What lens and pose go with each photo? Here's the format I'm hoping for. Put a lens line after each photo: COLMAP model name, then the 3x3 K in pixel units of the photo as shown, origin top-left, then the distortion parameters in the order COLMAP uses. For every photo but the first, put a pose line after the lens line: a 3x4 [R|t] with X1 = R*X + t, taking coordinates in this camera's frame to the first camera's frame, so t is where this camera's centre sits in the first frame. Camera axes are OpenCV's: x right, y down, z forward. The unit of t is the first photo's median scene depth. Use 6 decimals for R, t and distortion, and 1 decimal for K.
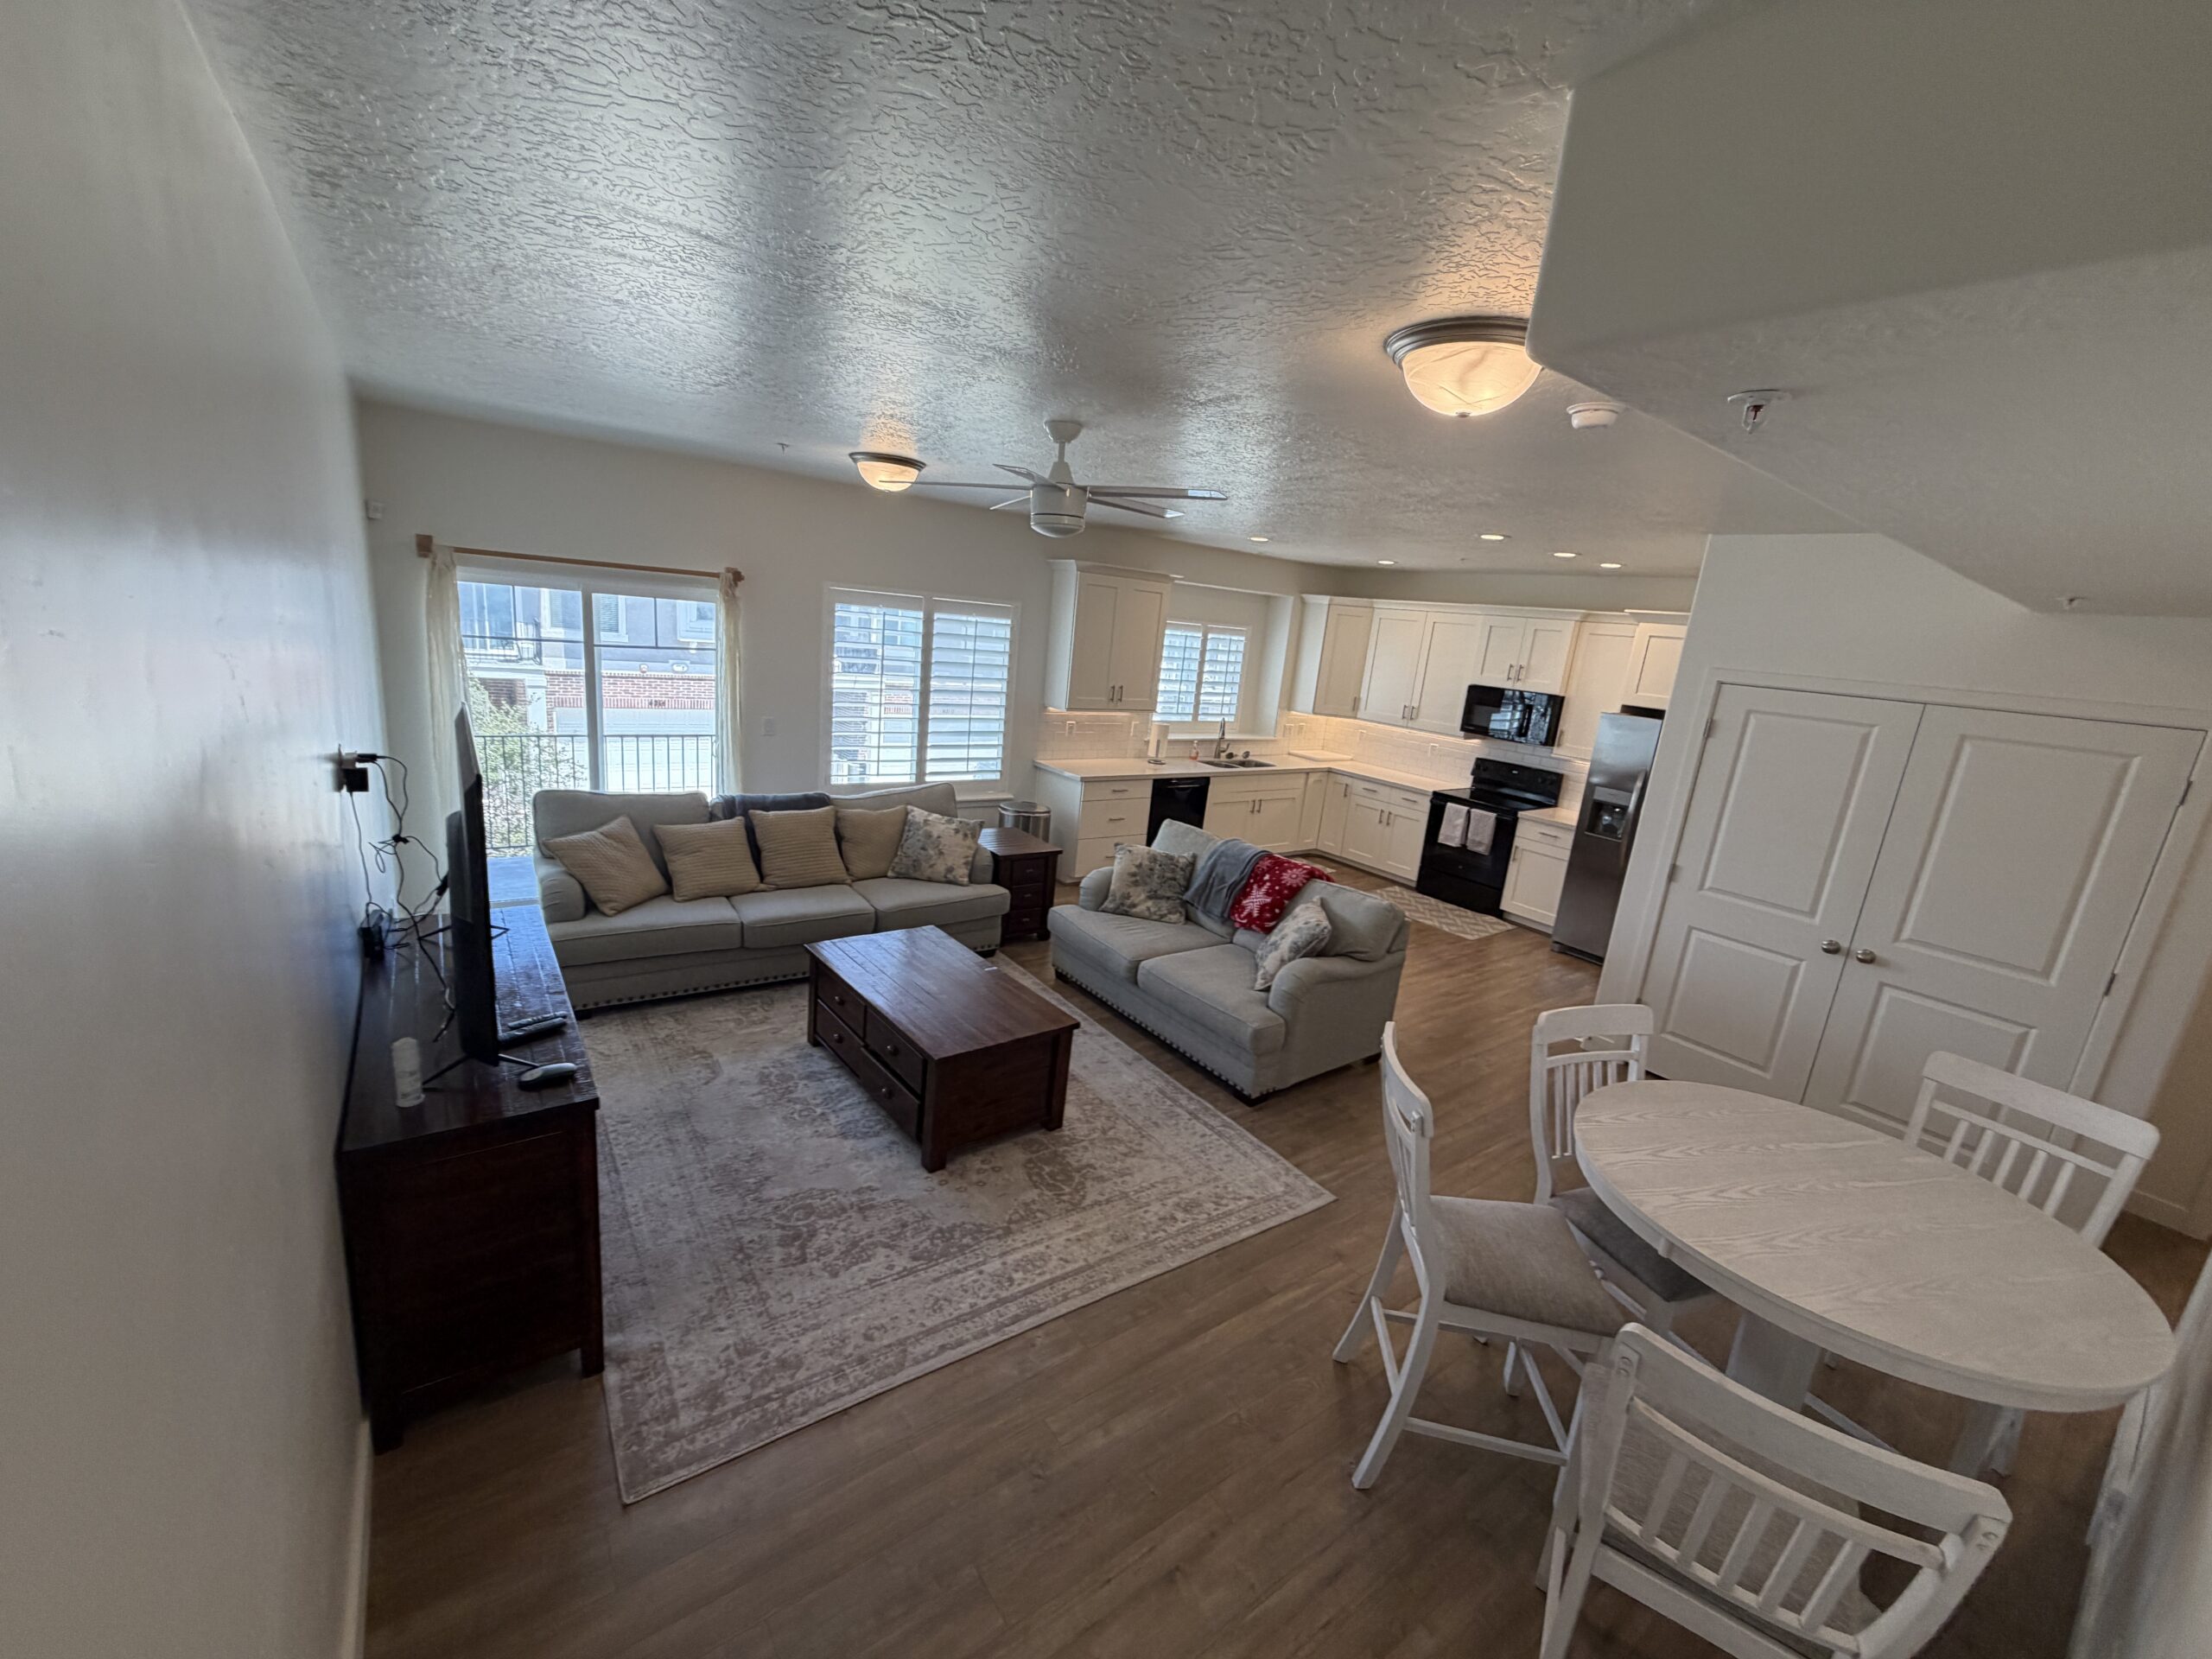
lens RADIAL K [[883.4, 0, 1098.3], [0, 883.4, 824.7], [0, 0, 1]] dist [0.000599, 0.000102]
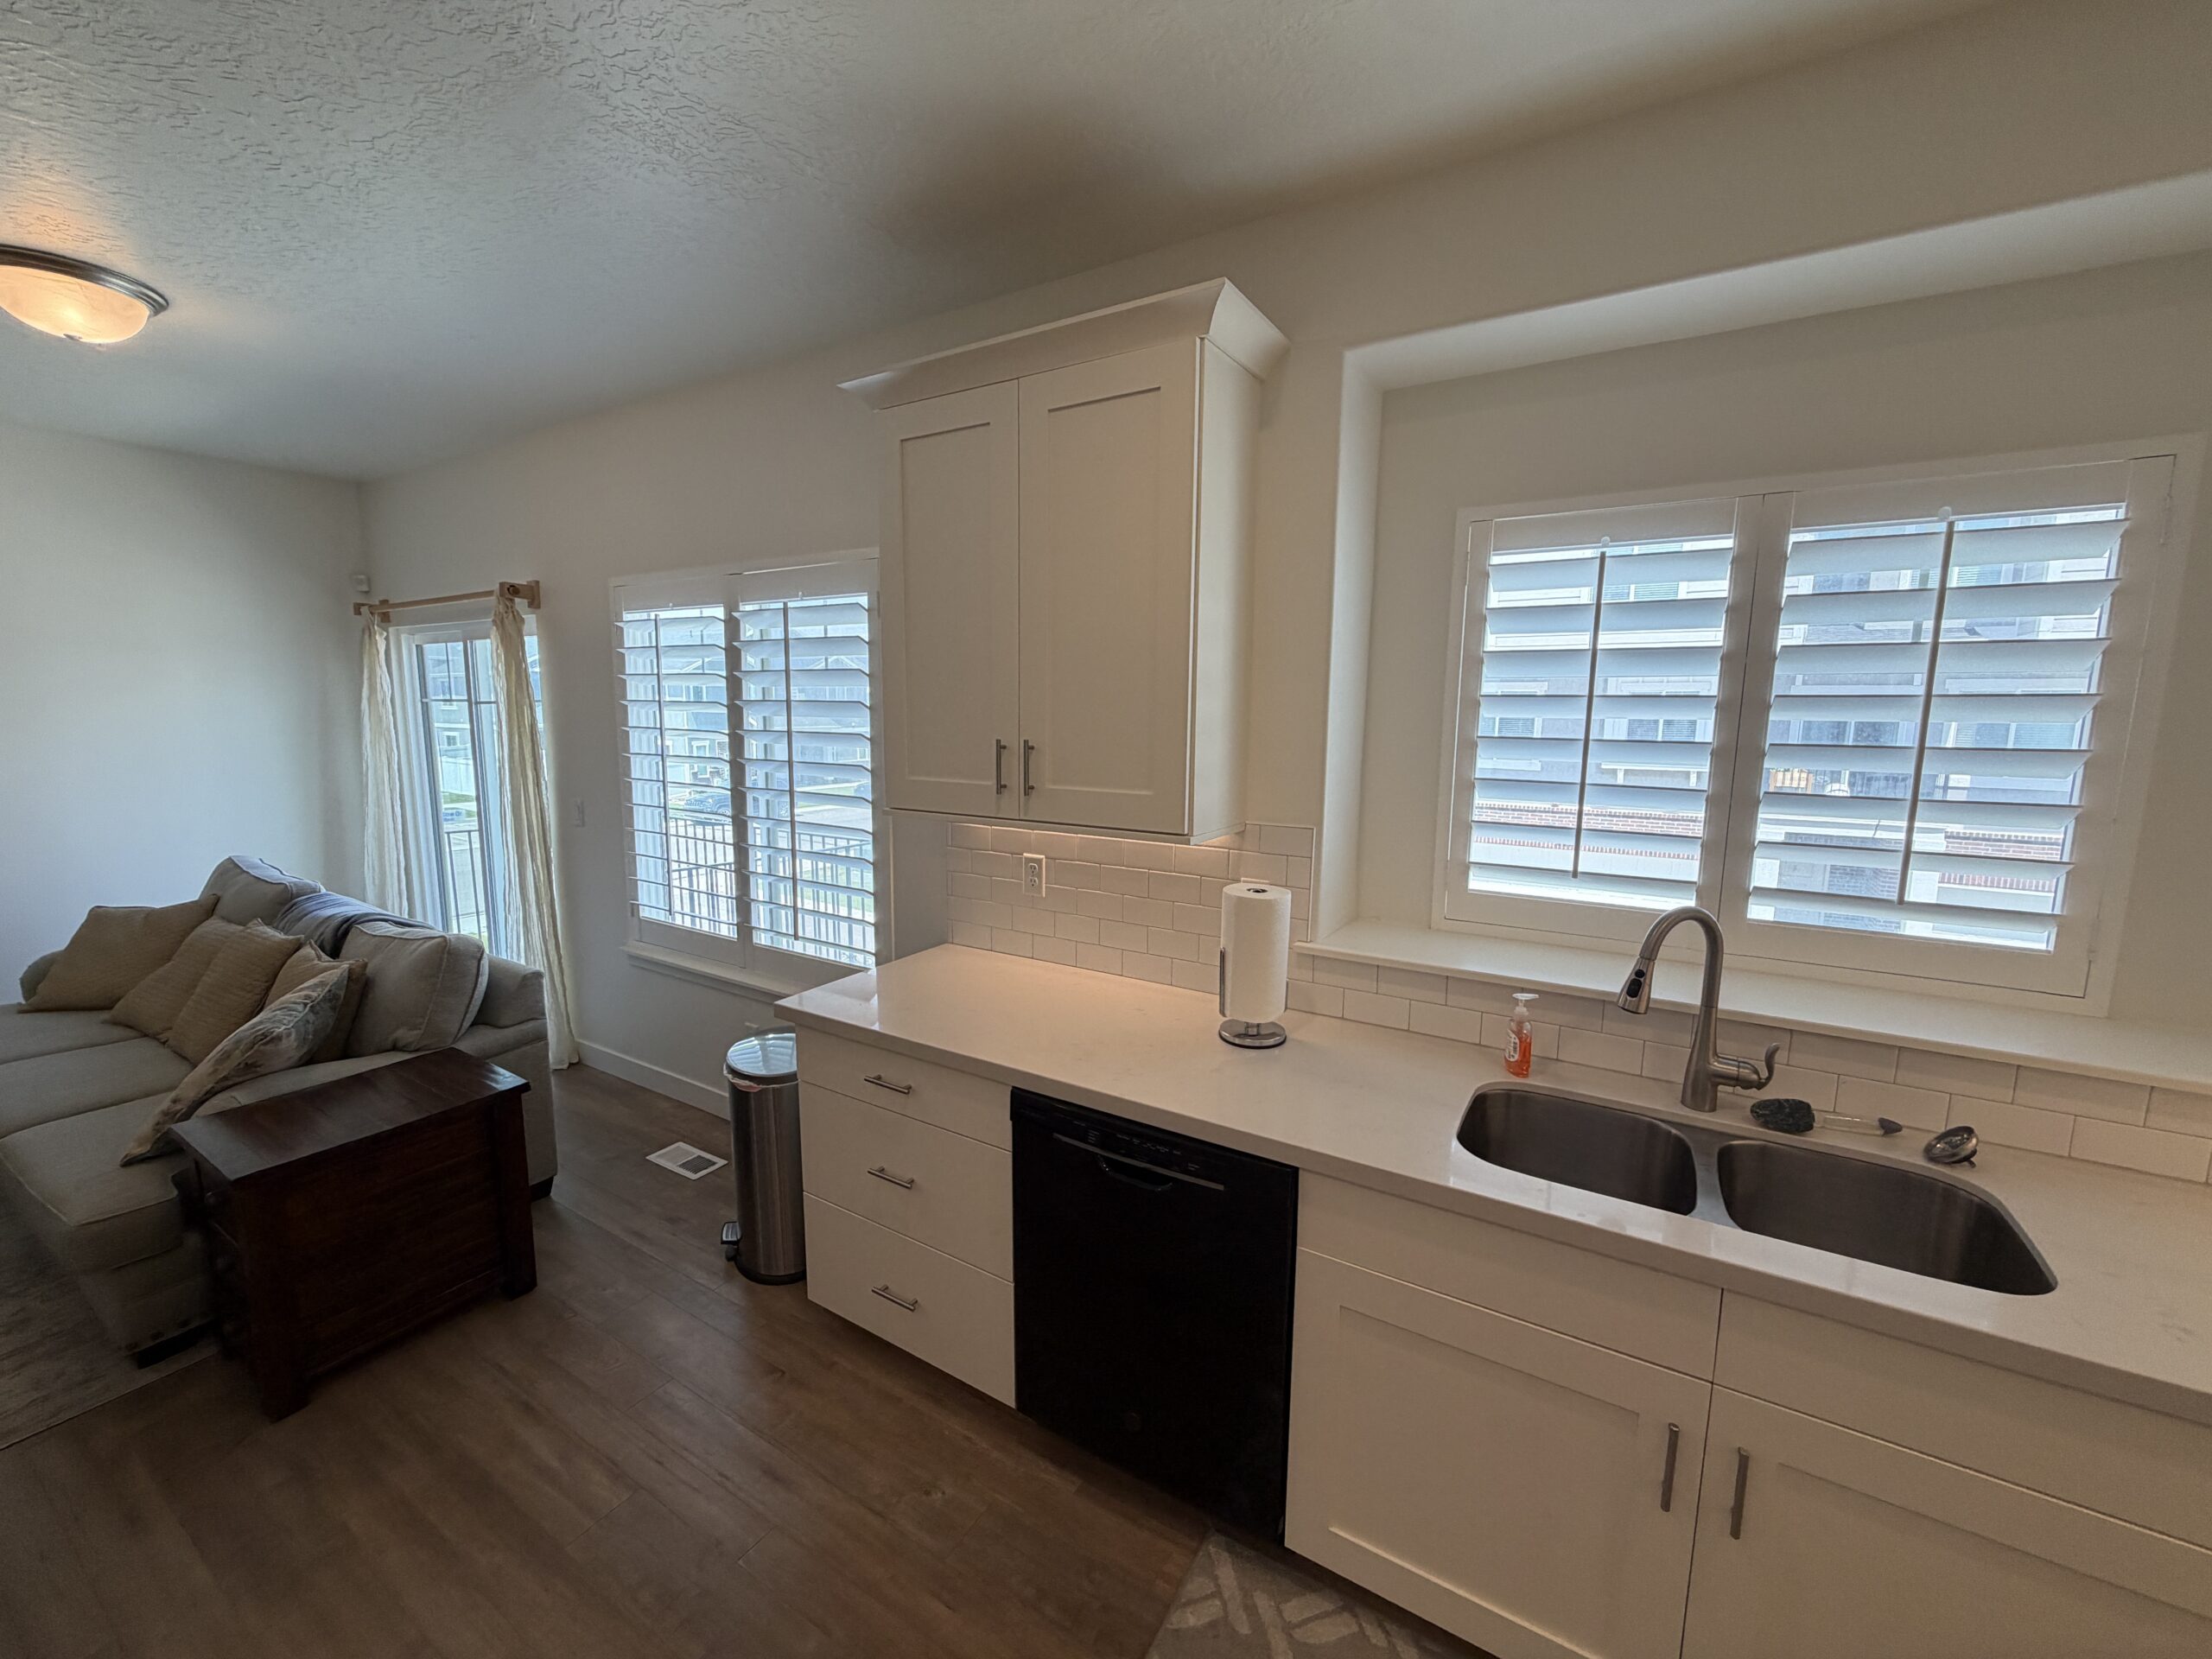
lens RADIAL K [[863.8, 0, 1106.0], [0, 863.8, 829.5], [0, 0, 1]] dist [-0.000171, -0.000104]
pose [[0.386594, 0.042579, -0.921267, 0.413676], [-0.181571, 0.982896, -0.030766, -0.167755], [0.904200, 0.179169, 0.387713, 1.236490]]
